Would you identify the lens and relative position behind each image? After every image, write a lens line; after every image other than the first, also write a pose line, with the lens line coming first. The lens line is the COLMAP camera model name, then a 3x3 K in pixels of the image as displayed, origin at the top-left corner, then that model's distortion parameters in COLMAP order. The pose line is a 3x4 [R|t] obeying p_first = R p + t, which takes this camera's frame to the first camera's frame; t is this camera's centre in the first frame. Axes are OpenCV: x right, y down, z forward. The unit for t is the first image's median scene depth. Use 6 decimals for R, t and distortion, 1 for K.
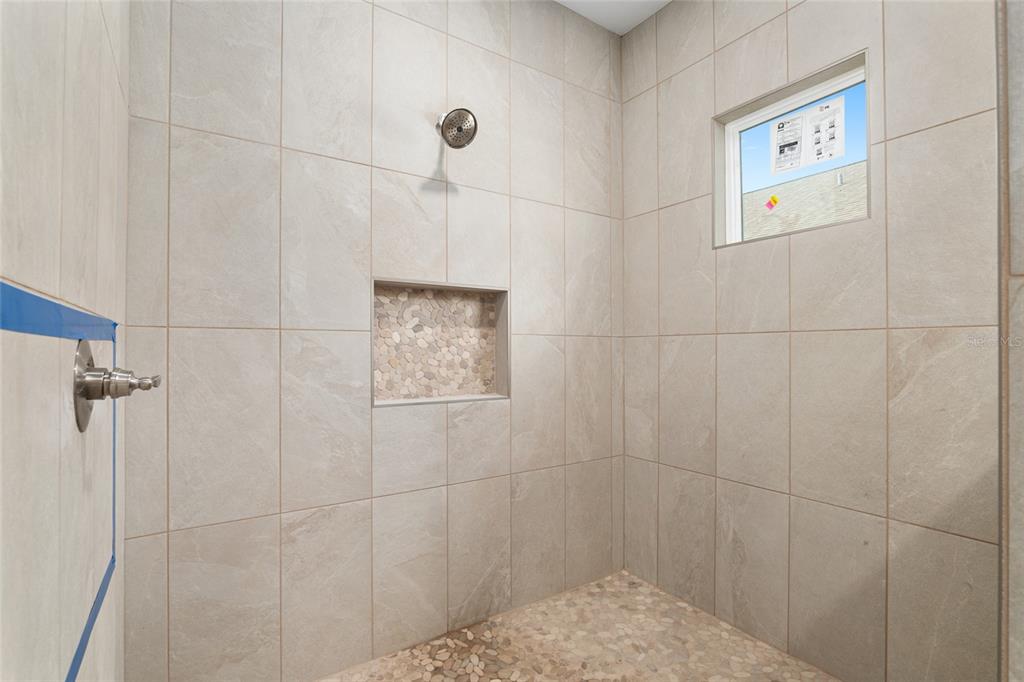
lens RADIAL K [[488.8, 0, 512.8], [0, 488.8, 345.7], [0, 0, 1]] dist [-0.022132, 0.005403]
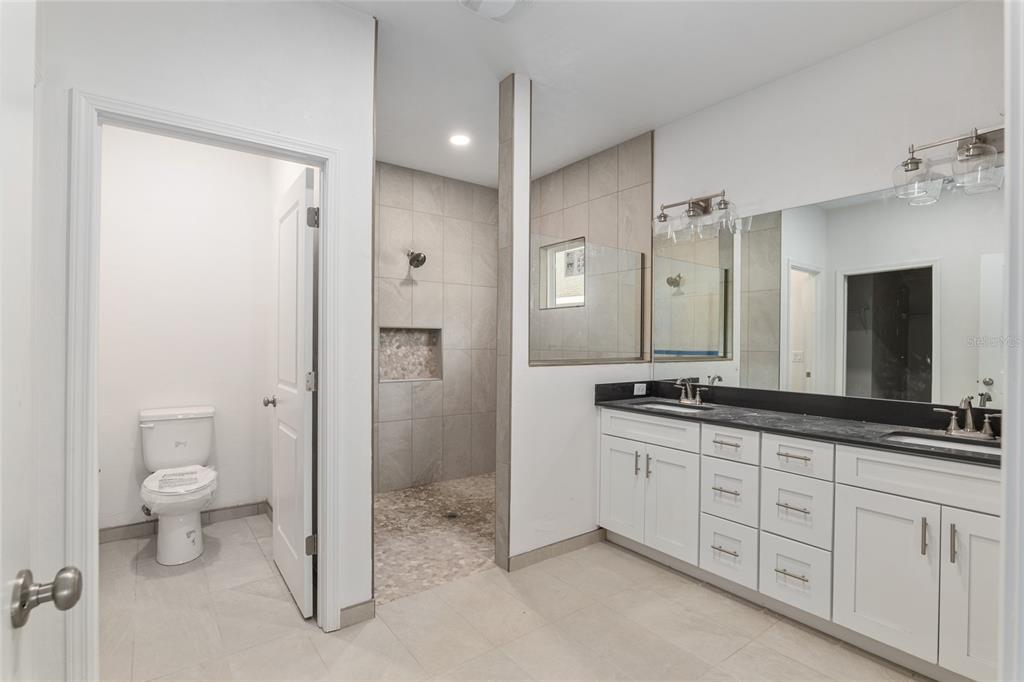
lens RADIAL K [[488.8, 0, 507.2], [0, 488.8, 341.4], [0, 0, 1]] dist [-0.022132, 0.005403]
pose [[0.999141, 0.006776, 0.040886, 0.193987], [-0.007178, 0.999927, 0.009696, -0.084221], [-0.040817, -0.009981, 0.999117, -1.158291]]
